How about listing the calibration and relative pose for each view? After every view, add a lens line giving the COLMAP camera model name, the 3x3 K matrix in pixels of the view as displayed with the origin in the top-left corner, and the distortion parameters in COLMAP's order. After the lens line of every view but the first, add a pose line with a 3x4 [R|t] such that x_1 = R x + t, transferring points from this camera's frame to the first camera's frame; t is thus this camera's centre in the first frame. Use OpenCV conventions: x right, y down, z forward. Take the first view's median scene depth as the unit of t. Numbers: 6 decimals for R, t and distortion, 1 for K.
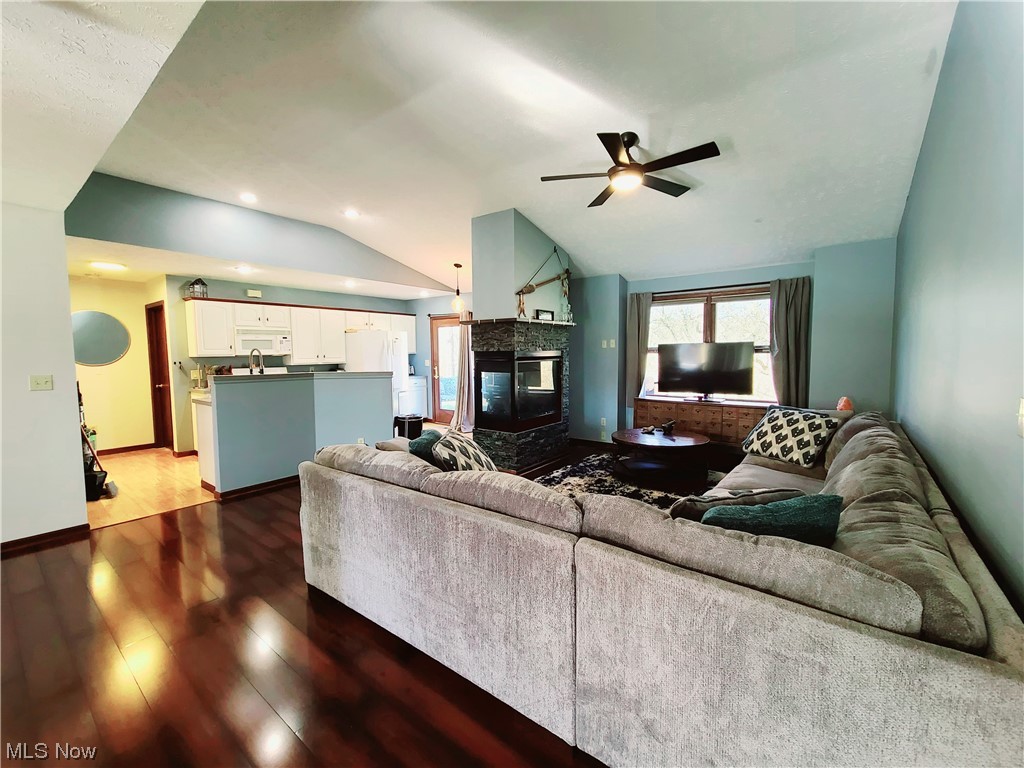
lens RADIAL K [[419.8, 0, 514.9], [0, 419.8, 383.3], [0, 0, 1]] dist [-0.000010, -0.000200]
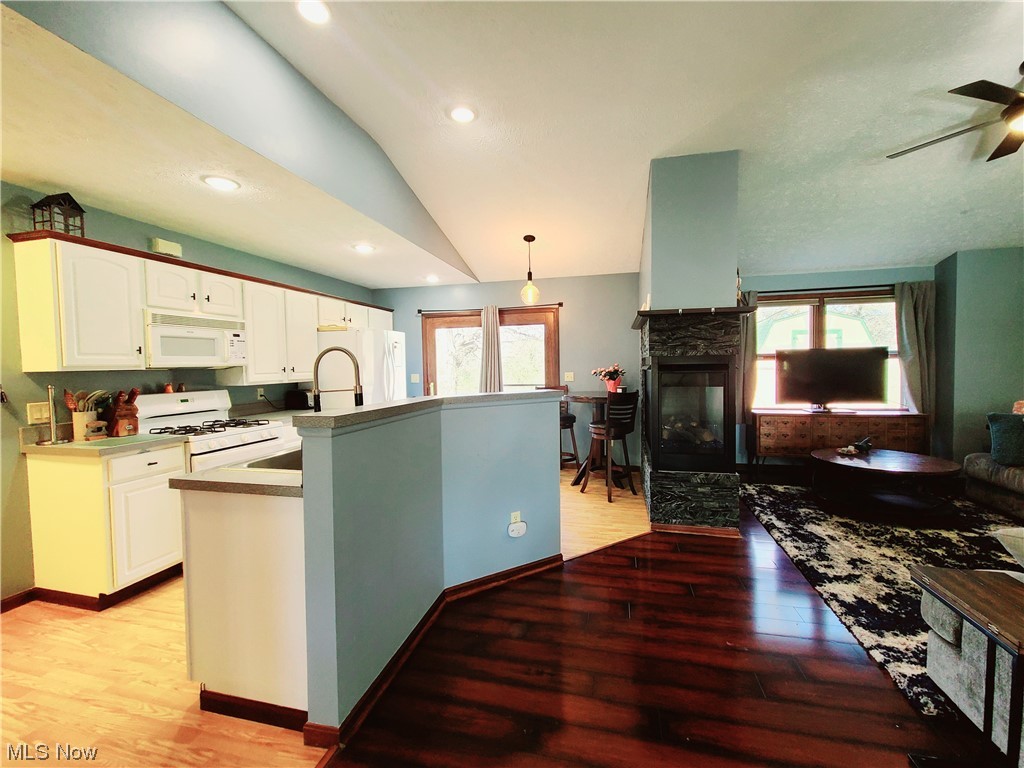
lens RADIAL K [[419.8, 0, 511.9], [0, 419.8, 381.9], [0, 0, 1]] dist [-0.000010, -0.000200]
pose [[0.915294, -0.023785, 0.402084, -0.531322], [0.039472, 0.998747, -0.030771, -0.021798], [-0.400848, 0.044036, 0.915086, 0.440695]]
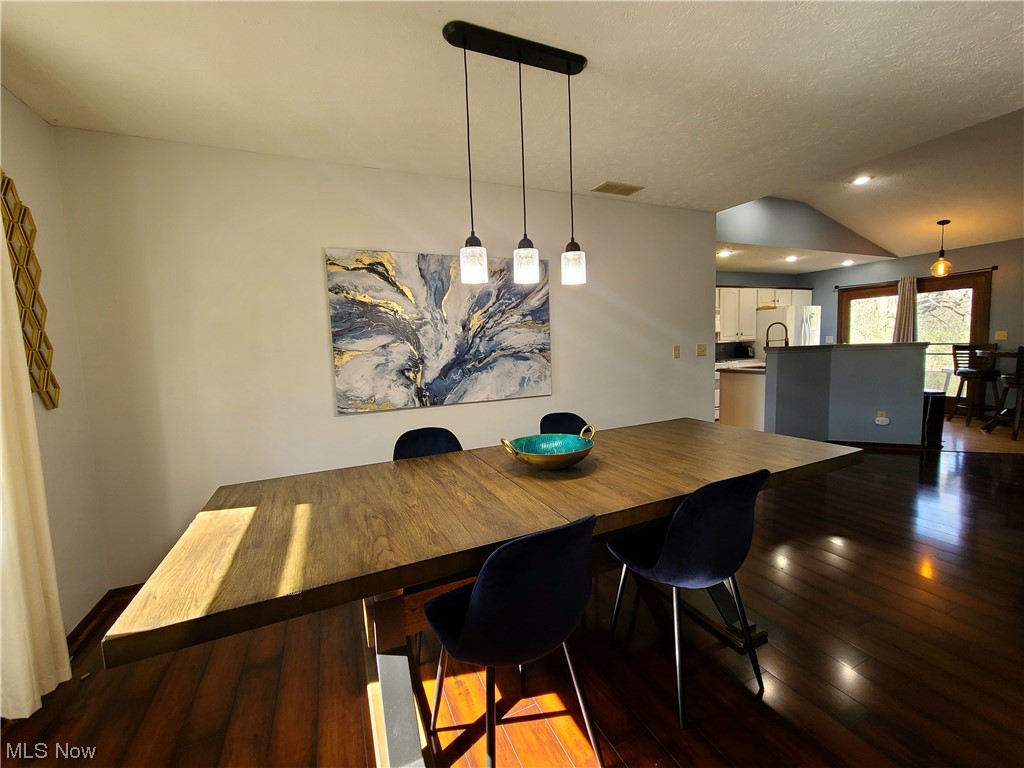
lens RADIAL K [[419.8, 0, 516.7], [0, 419.8, 384.2], [0, 0, 1]] dist [-0.000010, -0.000200]
pose [[0.884541, 0.017592, -0.466131, -0.595581], [-0.003695, 0.999521, 0.030710, 0.037048], [0.466448, -0.025442, 0.884183, -0.223287]]
